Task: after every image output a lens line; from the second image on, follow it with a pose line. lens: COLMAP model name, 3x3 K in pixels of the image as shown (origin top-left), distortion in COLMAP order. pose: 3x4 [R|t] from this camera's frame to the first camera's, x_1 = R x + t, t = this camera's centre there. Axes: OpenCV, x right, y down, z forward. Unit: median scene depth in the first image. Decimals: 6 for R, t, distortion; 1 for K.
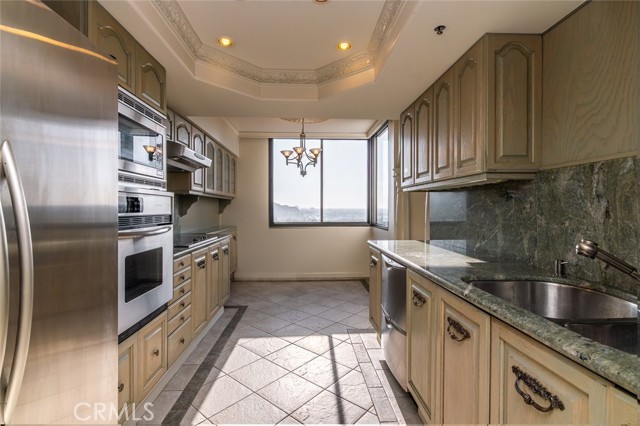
lens RADIAL K [[313.4, 0, 320.9], [0, 313.4, 209.5], [0, 0, 1]] dist [-0.005109, -0.000171]
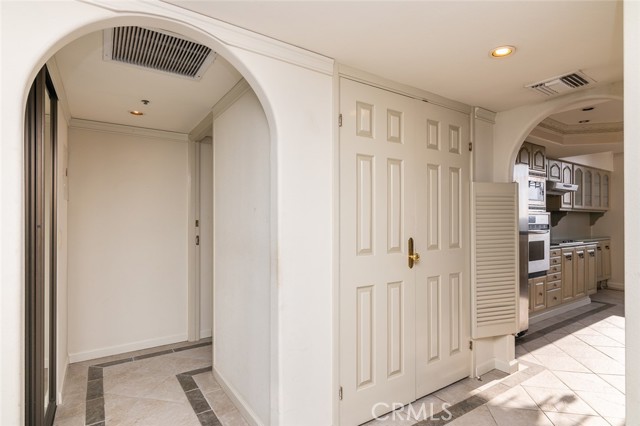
lens RADIAL K [[333.0, 0, 319.2], [0, 333.0, 219.7], [0, 0, 1]] dist [-0.006532, -0.002537]
pose [[0.518025, -0.003867, -0.855357, 0.279504], [-0.001296, 0.999985, -0.005306, 0.000675], [0.855364, 0.003857, 0.518013, -0.662025]]
